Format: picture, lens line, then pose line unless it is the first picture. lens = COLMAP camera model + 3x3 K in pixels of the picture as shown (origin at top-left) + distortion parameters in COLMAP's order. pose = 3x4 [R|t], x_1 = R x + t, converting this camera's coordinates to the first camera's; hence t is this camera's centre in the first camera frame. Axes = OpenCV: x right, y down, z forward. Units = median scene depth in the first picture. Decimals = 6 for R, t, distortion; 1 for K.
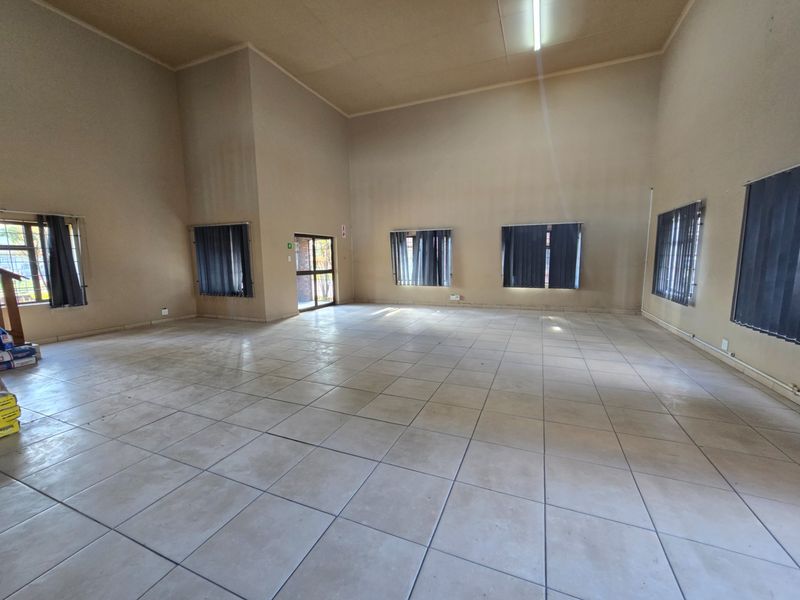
lens RADIAL K [[328.1, 0, 404.8], [0, 328.1, 304.2], [0, 0, 1]] dist [-0.004013, 0.001320]
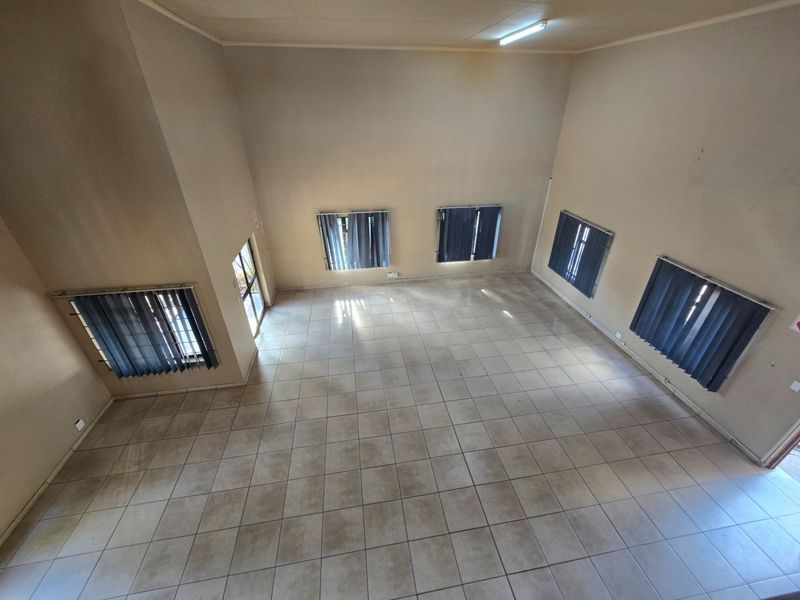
lens RADIAL K [[328.1, 0, 404.9], [0, 328.1, 300.4], [0, 0, 1]] dist [-0.004013, 0.001320]
pose [[0.849411, -0.251253, 0.464083, -0.345506], [0.059507, 0.919384, 0.388835, -0.380376], [-0.524366, -0.302664, 0.795886, 0.144596]]
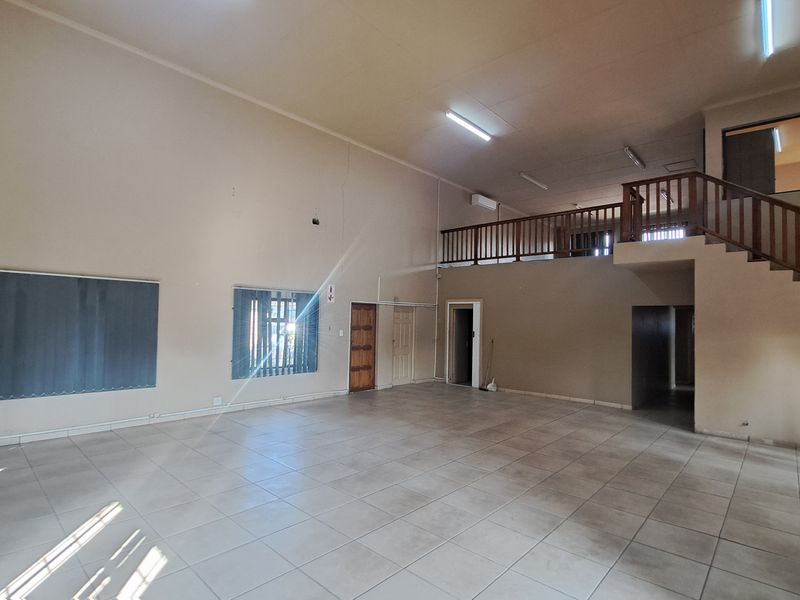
lens RADIAL K [[421.7, 0, 398.7], [0, 421.7, 300.8], [0, 0, 1]] dist [-0.013587, -0.002177]
pose [[-0.934935, 0.005538, 0.354775, -0.152856], [0.044082, 0.993944, 0.100654, -0.209155], [-0.352070, 0.109744, -0.929518, 1.112963]]
